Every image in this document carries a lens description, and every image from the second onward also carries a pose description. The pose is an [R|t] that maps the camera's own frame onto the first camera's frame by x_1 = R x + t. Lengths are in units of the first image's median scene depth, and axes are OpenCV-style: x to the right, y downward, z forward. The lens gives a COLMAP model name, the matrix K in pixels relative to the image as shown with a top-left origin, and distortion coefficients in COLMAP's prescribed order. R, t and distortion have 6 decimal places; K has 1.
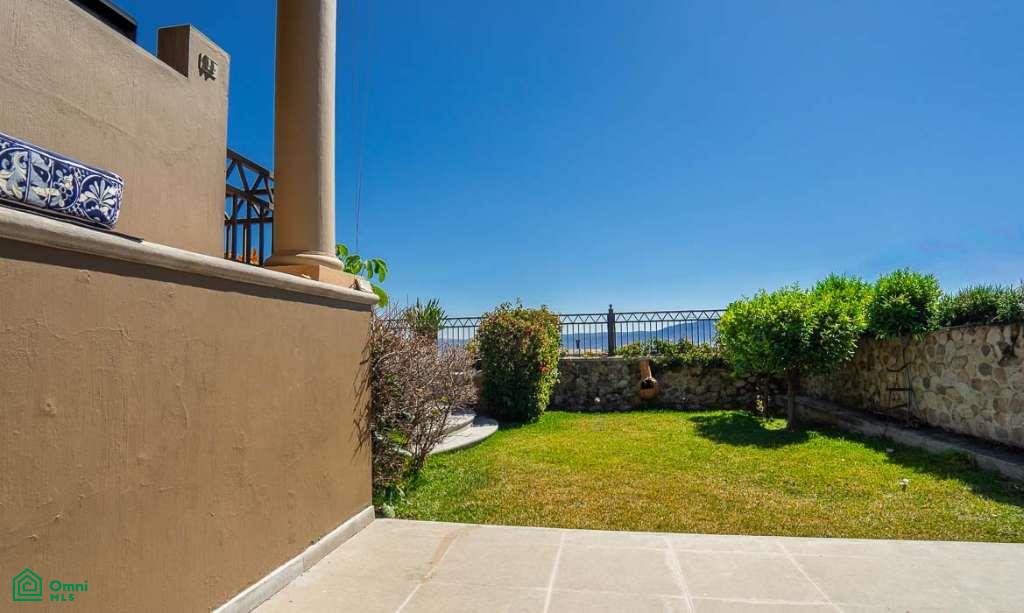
lens RADIAL K [[550.1, 0, 532.4], [0, 550.1, 303.8], [0, 0, 1]] dist [-0.000030, -0.000040]
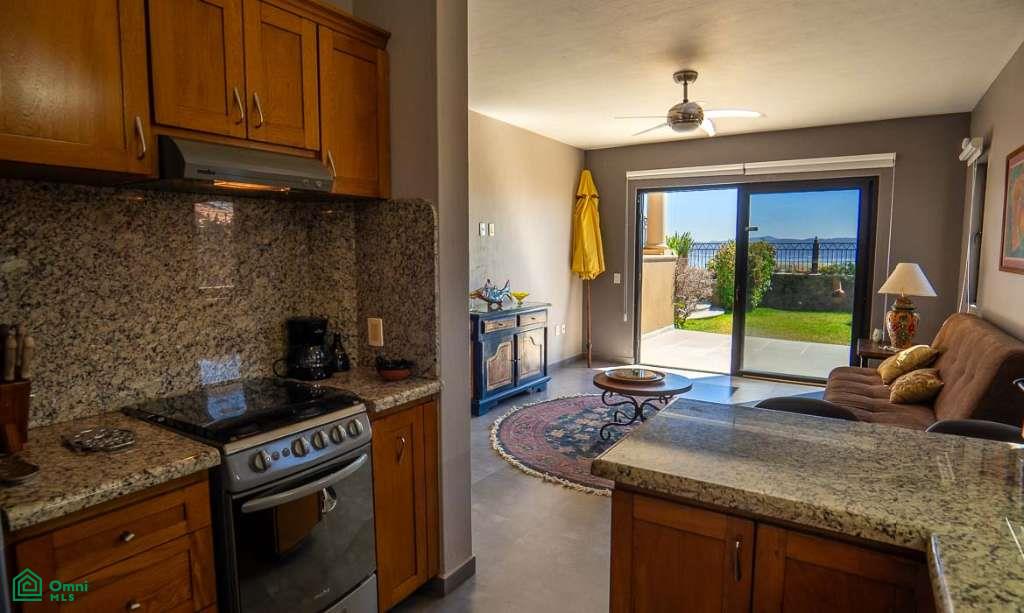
lens RADIAL K [[550.1, 0, 532.4], [0, 550.1, 303.8], [0, 0, 1]] dist [-0.000030, -0.000040]
pose [[0.911529, 0.064713, -0.406112, 0.070787], [0.008218, 0.984477, 0.175319, -0.091048], [0.411153, -0.163146, 0.896848, -0.643869]]
